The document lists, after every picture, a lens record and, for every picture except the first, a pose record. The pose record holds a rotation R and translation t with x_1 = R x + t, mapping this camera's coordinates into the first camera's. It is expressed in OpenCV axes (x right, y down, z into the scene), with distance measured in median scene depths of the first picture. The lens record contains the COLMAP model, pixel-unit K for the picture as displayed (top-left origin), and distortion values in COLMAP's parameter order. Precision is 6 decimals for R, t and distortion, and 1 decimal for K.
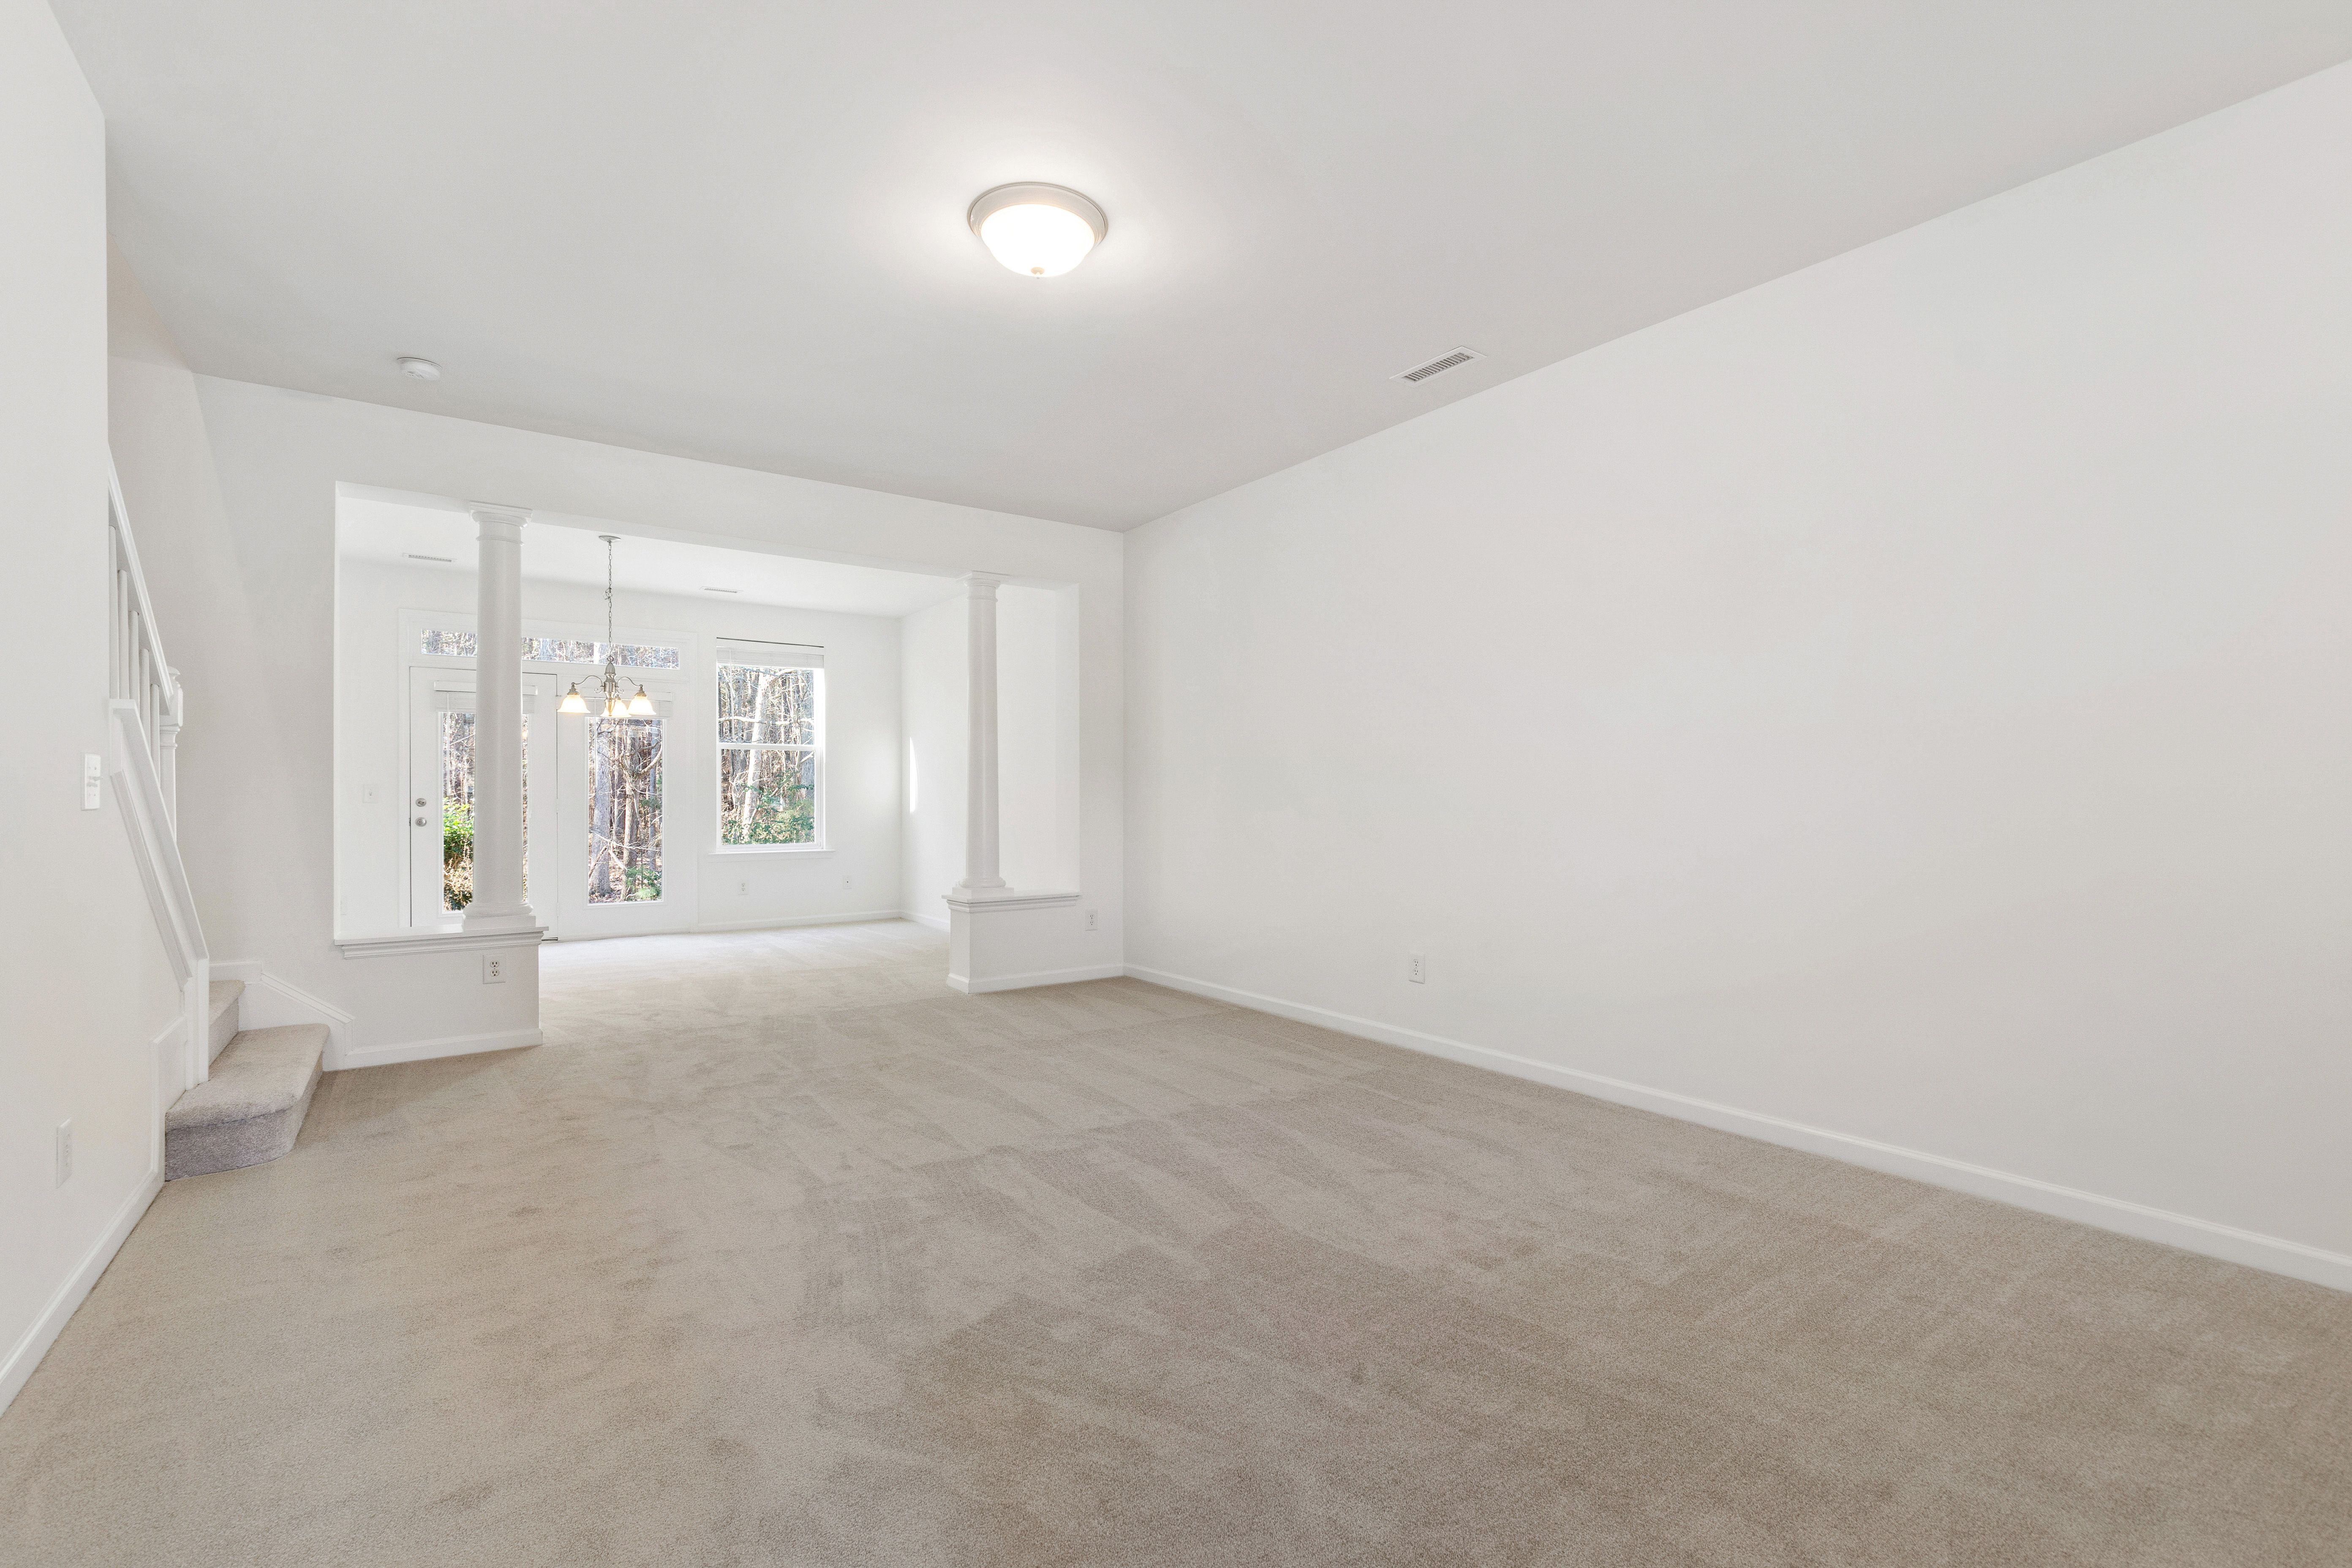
lens RADIAL K [[1033.0, 0, 1166.7], [0, 1033.0, 801.2], [0, 0, 1]] dist [-0.002086, -0.000508]
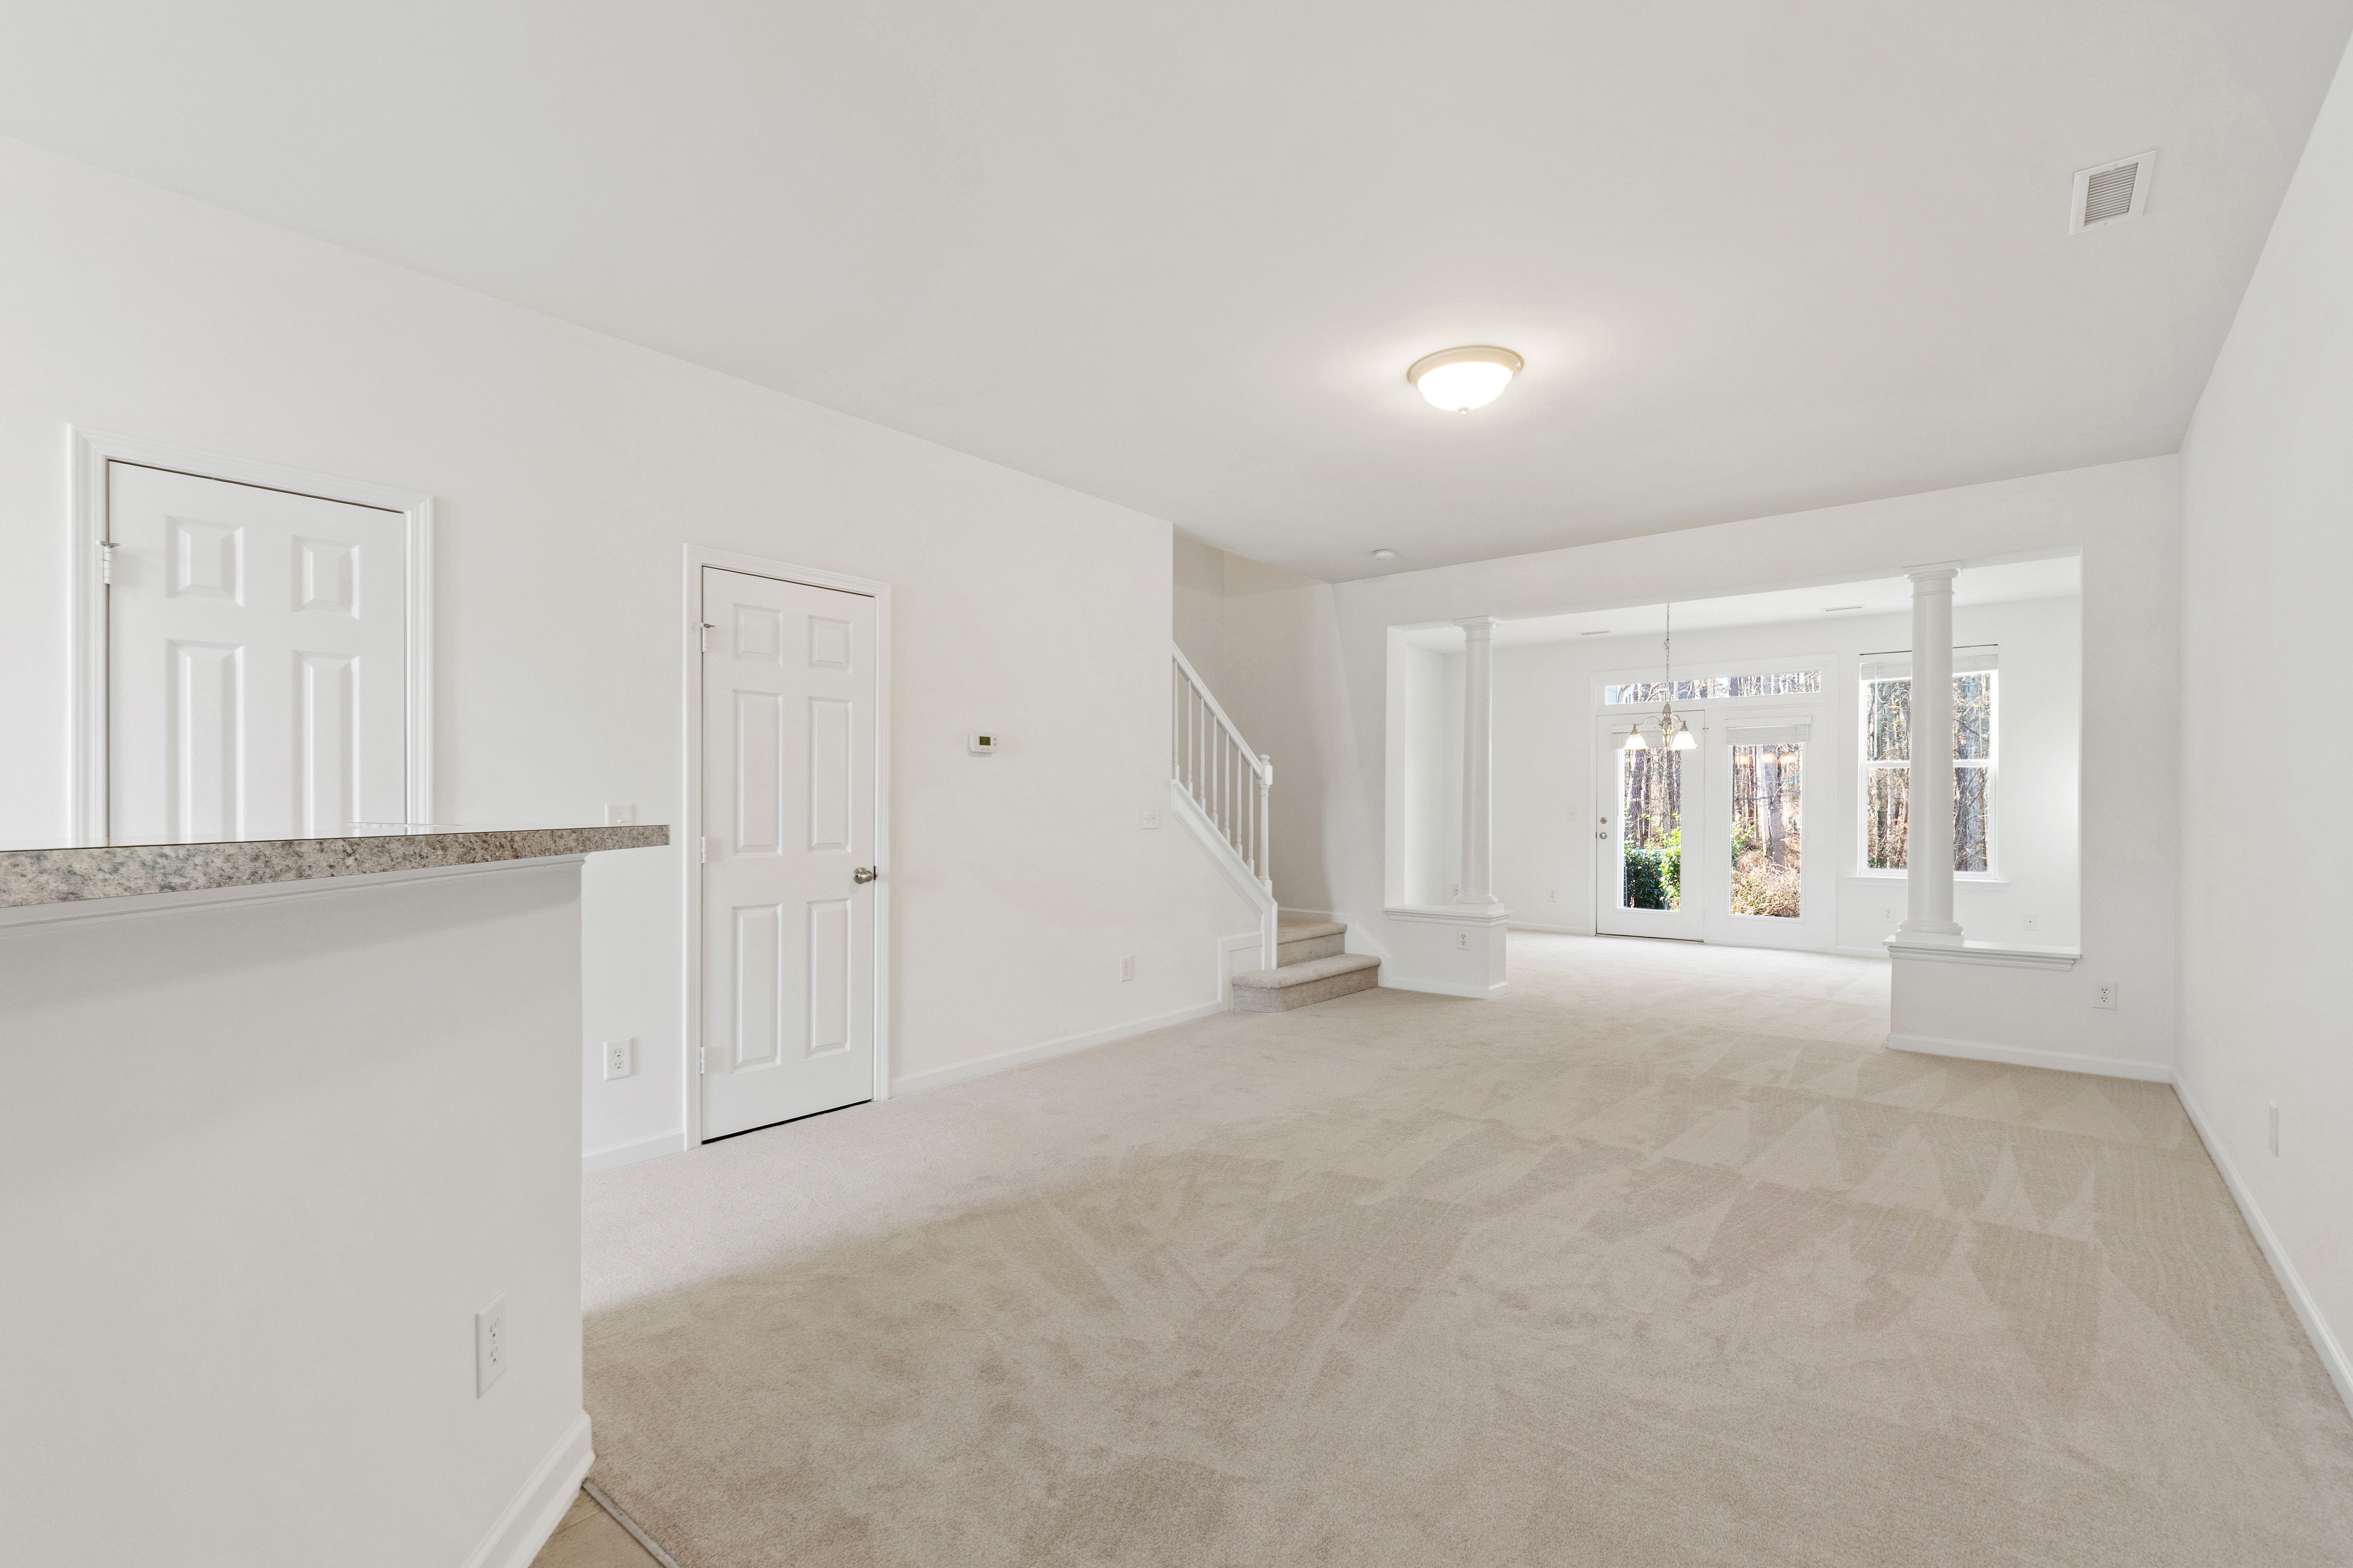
lens RADIAL K [[1051.9, 0, 1161.3], [0, 1051.9, 804.0], [0, 0, 1]] dist [-0.004063, 0.000035]
pose [[0.254919, 0.000091, -0.966962, 0.604762], [-0.005465, 0.999984, -0.001347, -0.021430], [0.966947, 0.005628, 0.254916, 0.195132]]
